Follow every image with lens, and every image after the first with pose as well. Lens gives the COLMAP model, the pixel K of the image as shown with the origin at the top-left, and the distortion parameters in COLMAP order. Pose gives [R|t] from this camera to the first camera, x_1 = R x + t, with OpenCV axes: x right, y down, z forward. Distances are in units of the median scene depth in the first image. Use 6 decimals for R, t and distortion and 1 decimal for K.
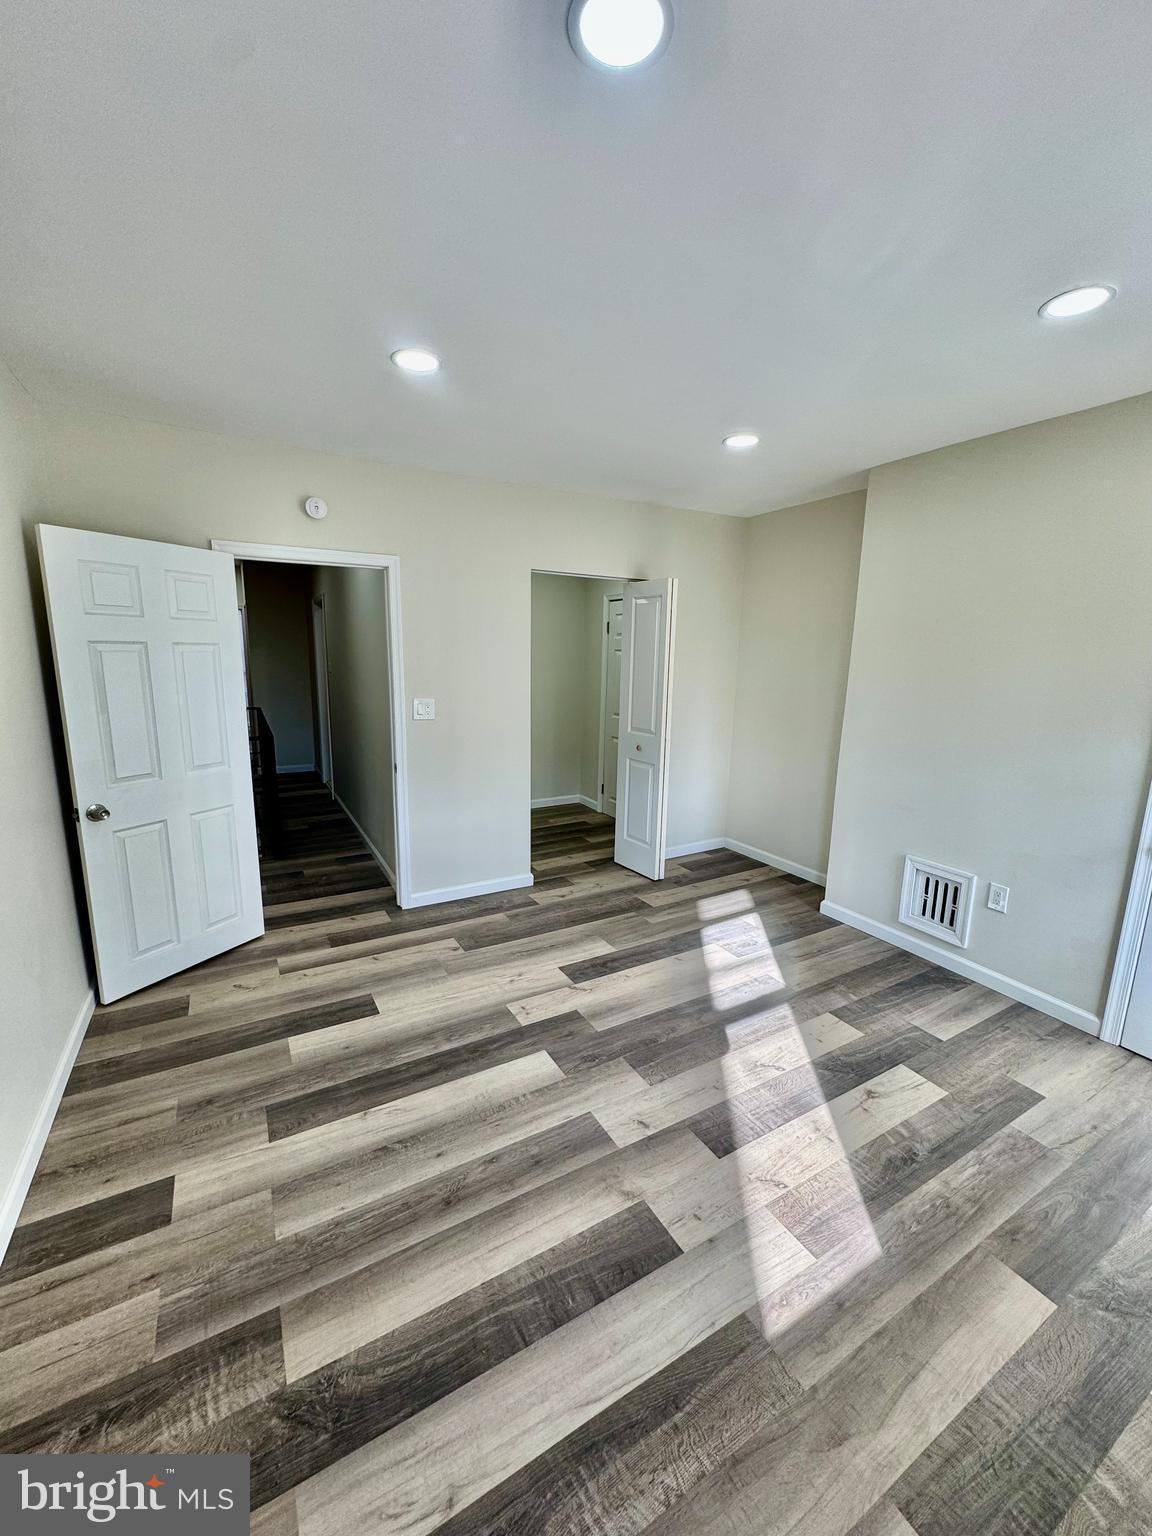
lens RADIAL K [[608.8, 0, 576.0], [0, 608.8, 768.0], [0, 0, 1]] dist [-0.000077, -0.000005]
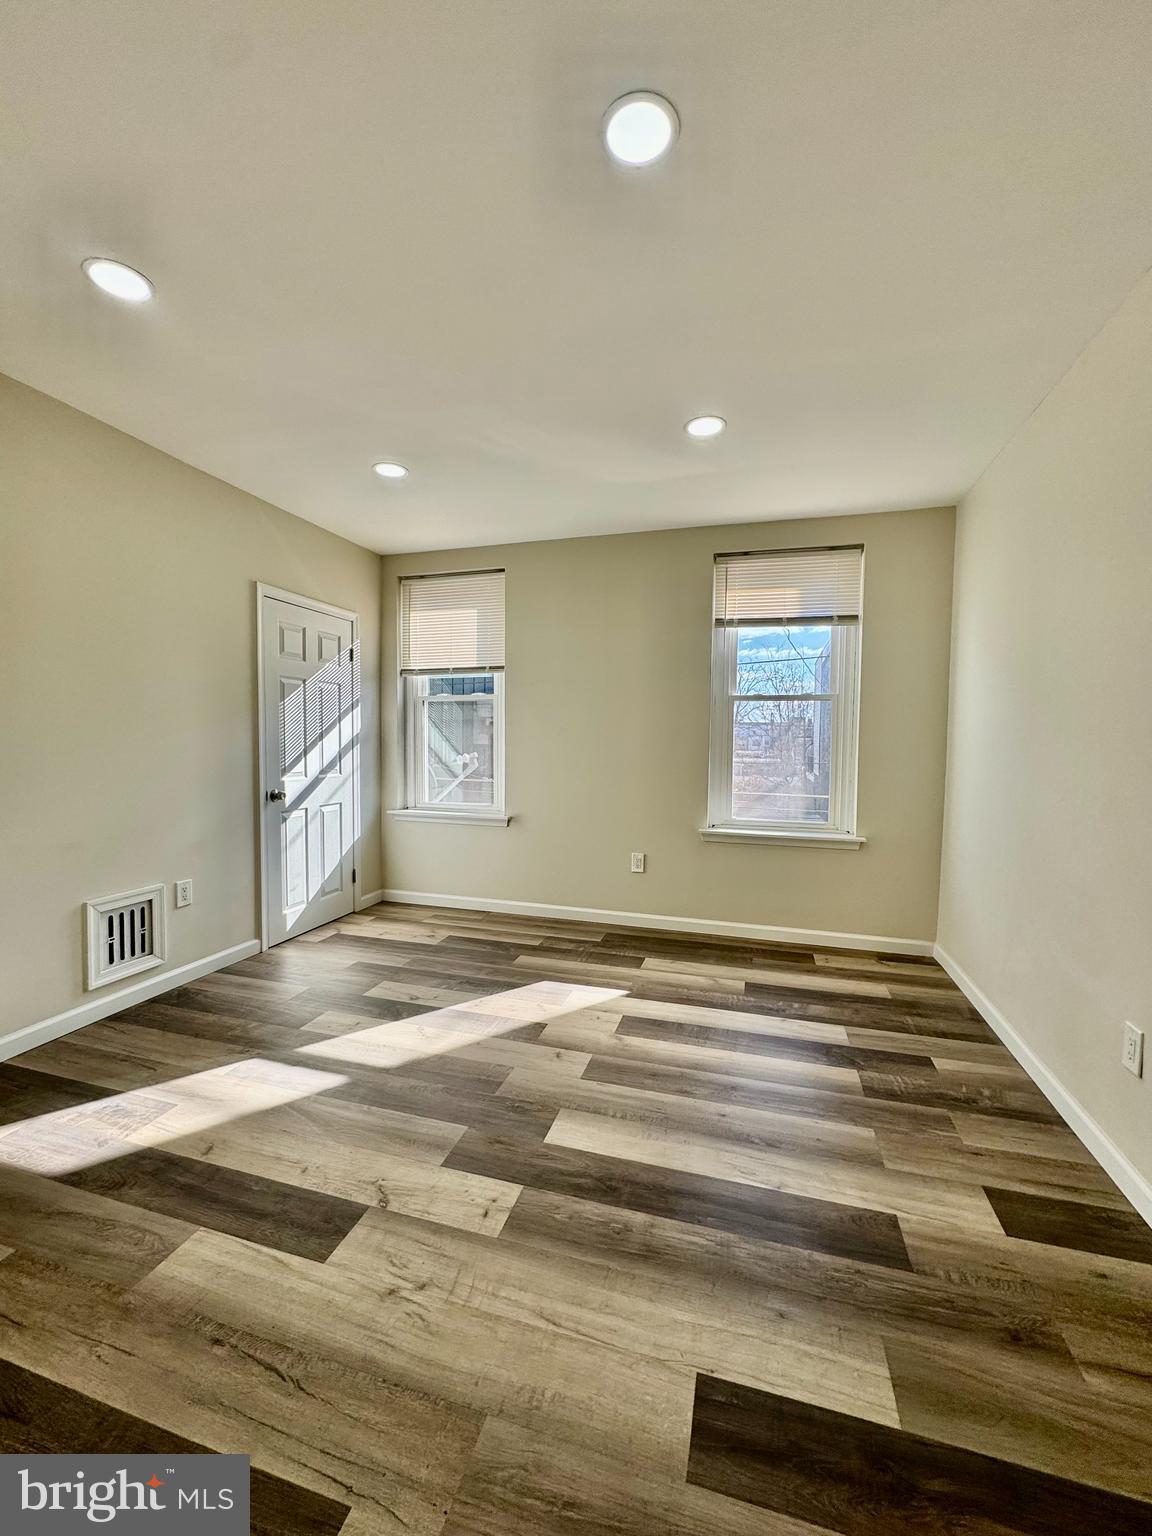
lens RADIAL K [[608.8, 0, 576.0], [0, 608.8, 768.0], [0, 0, 1]] dist [-0.000077, -0.000005]
pose [[-0.690735, -0.062028, 0.720442, -0.697980], [0.111793, 0.975175, 0.191143, -0.166243], [-0.714414, 0.212569, -0.666654, 1.587887]]
